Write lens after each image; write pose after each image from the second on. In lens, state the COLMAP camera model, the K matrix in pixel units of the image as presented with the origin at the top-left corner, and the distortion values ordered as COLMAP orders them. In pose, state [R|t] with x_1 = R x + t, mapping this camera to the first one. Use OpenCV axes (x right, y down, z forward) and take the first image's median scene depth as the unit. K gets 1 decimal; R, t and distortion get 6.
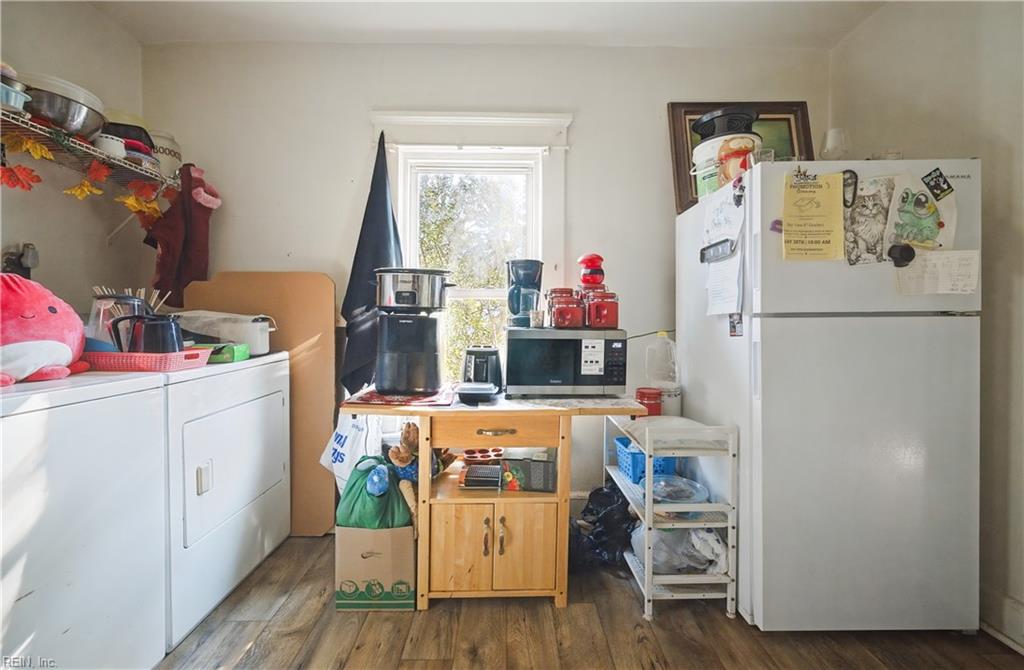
lens RADIAL K [[399.7, 0, 512.0], [0, 399.7, 335.0], [0, 0, 1]] dist [0.000989, 0.000139]
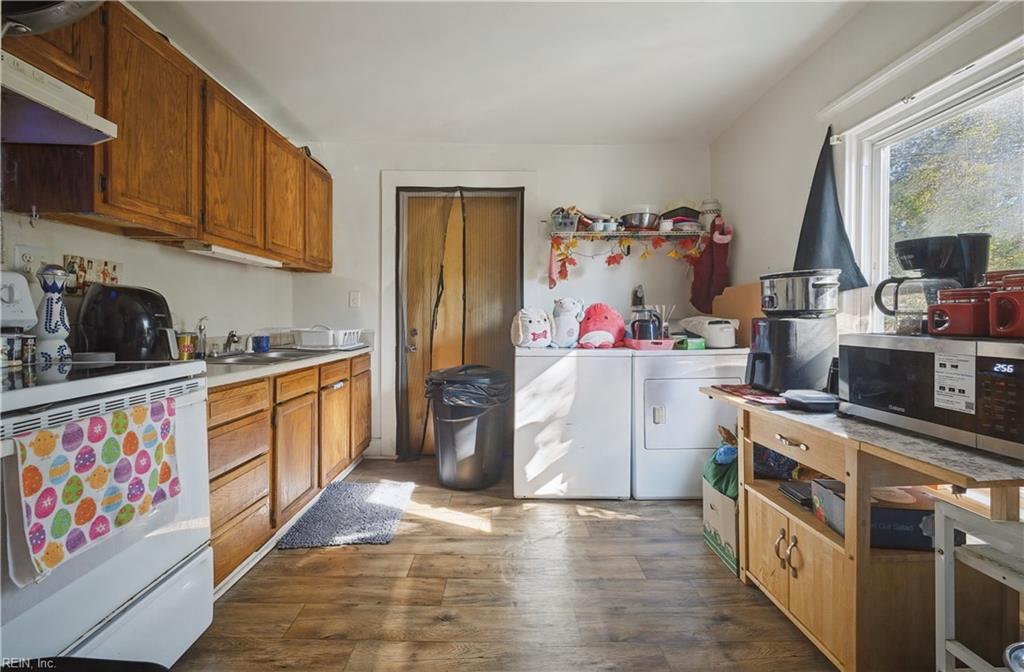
lens RADIAL K [[399.7, 0, 512.0], [0, 399.7, 336.0], [0, 0, 1]] dist [0.000989, 0.000139]
pose [[0.014536, 0.034534, -0.999298, 0.815873], [-0.034079, 0.998840, 0.034023, -0.014901], [0.999313, 0.033561, 0.015696, 0.298165]]
